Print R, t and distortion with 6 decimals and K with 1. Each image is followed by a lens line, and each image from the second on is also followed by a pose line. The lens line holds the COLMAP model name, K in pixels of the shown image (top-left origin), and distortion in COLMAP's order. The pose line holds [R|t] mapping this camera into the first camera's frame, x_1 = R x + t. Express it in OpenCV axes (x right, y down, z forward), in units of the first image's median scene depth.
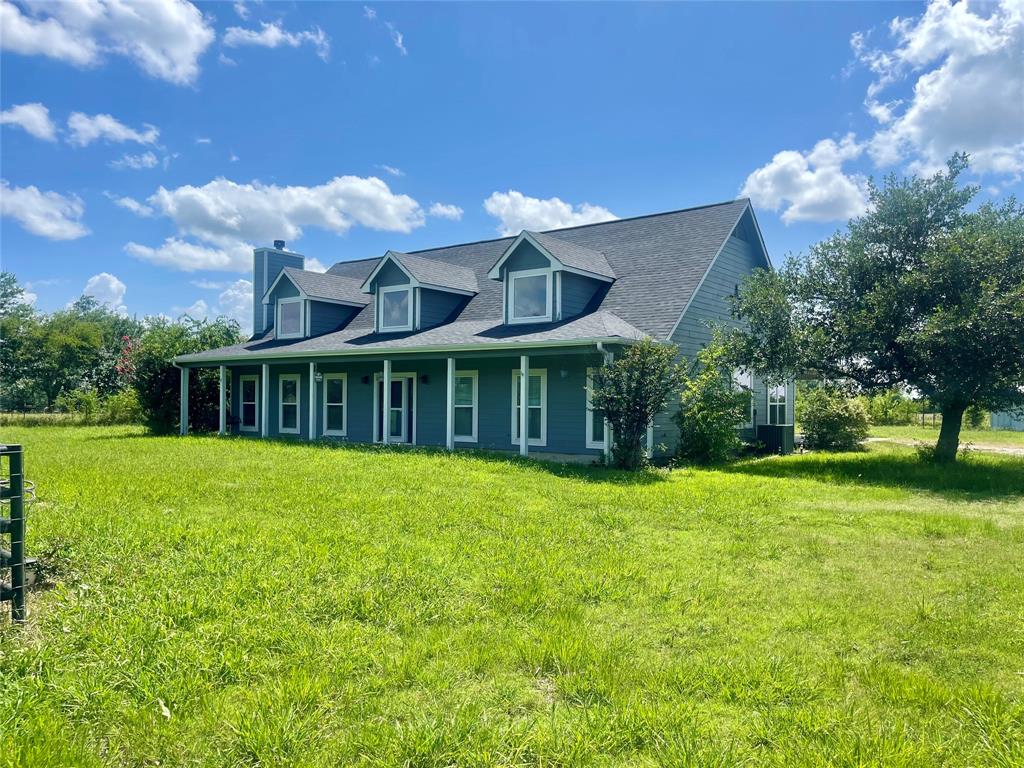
lens RADIAL K [[765.9, 0, 492.1], [0, 765.9, 384.3], [0, 0, 1]] dist [0.052856, -0.049709]
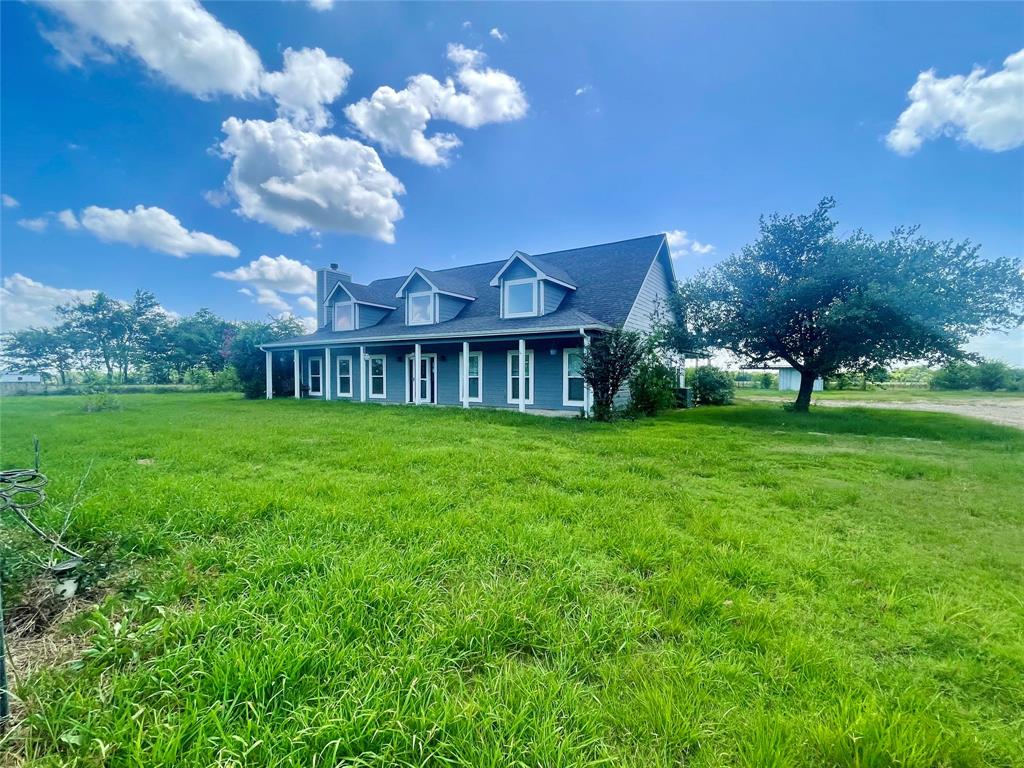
lens RADIAL K [[464.4, 0, 506.3], [0, 464.4, 389.7], [0, 0, 1]] dist [0.003137, 0.001593]
pose [[0.996121, -0.007207, 0.087694, -0.046245], [0.002653, 0.998647, 0.051939, 0.007390], [-0.087949, -0.051505, 0.994793, 0.128282]]
